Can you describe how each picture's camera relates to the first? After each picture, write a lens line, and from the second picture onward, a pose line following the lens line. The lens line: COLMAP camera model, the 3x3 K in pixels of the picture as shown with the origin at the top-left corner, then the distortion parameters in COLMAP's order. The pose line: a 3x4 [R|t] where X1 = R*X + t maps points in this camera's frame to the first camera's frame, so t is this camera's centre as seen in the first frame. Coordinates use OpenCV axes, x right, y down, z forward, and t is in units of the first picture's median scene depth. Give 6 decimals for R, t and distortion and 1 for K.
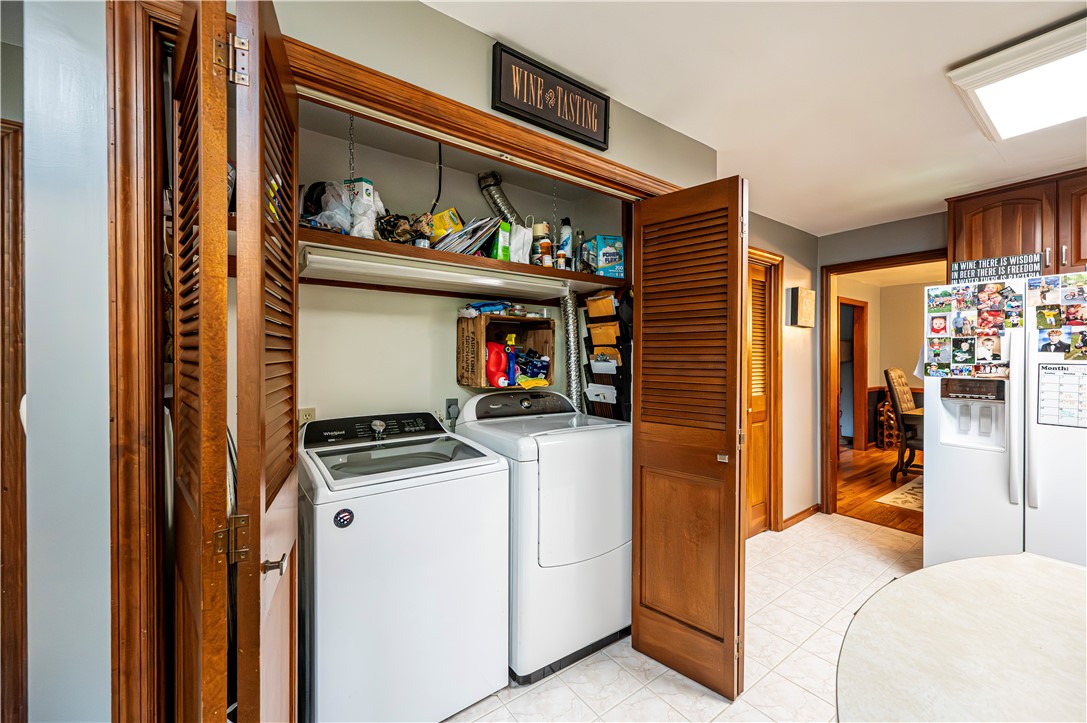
lens RADIAL K [[432.4, 0, 545.4], [0, 432.4, 358.4], [0, 0, 1]] dist [0.000415, 0.000026]
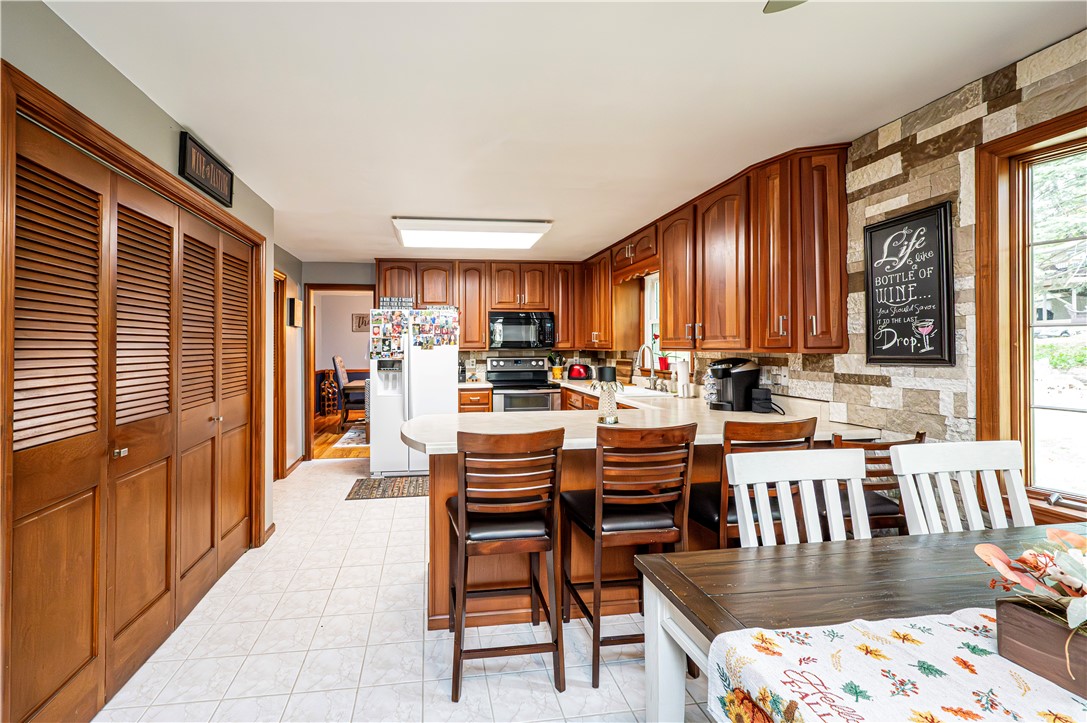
lens RADIAL K [[452.5, 0, 480.6], [0, 452.5, 343.8], [0, 0, 1]] dist [0.000313, -0.000123]
pose [[0.498351, 0.000597, 0.866975, -0.544132], [0.009494, 0.999936, -0.006145, -0.007530], [-0.866923, 0.011293, 0.498314, -0.341345]]
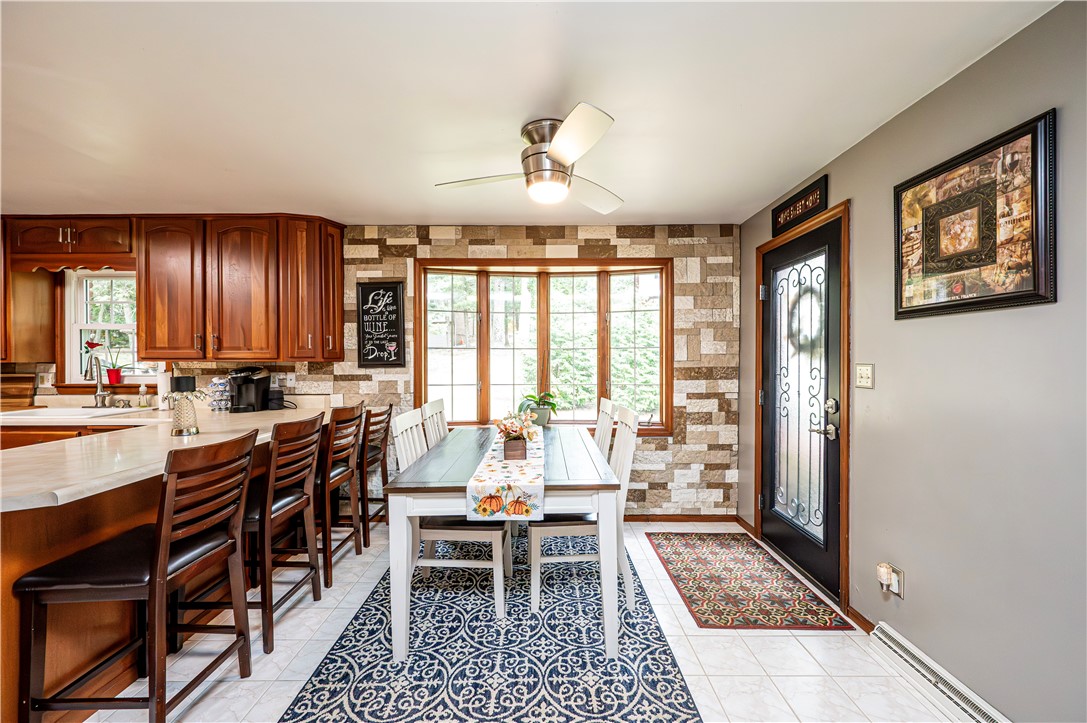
lens RADIAL K [[437.3, 0, 542.7], [0, 437.3, 363.0], [0, 0, 1]] dist [-0.000395, -0.000191]
pose [[-0.803335, -0.007982, 0.595473, -0.700918], [0.000110, 0.999908, 0.013551, -0.000514], [-0.595527, 0.010952, -0.803261, 0.221625]]
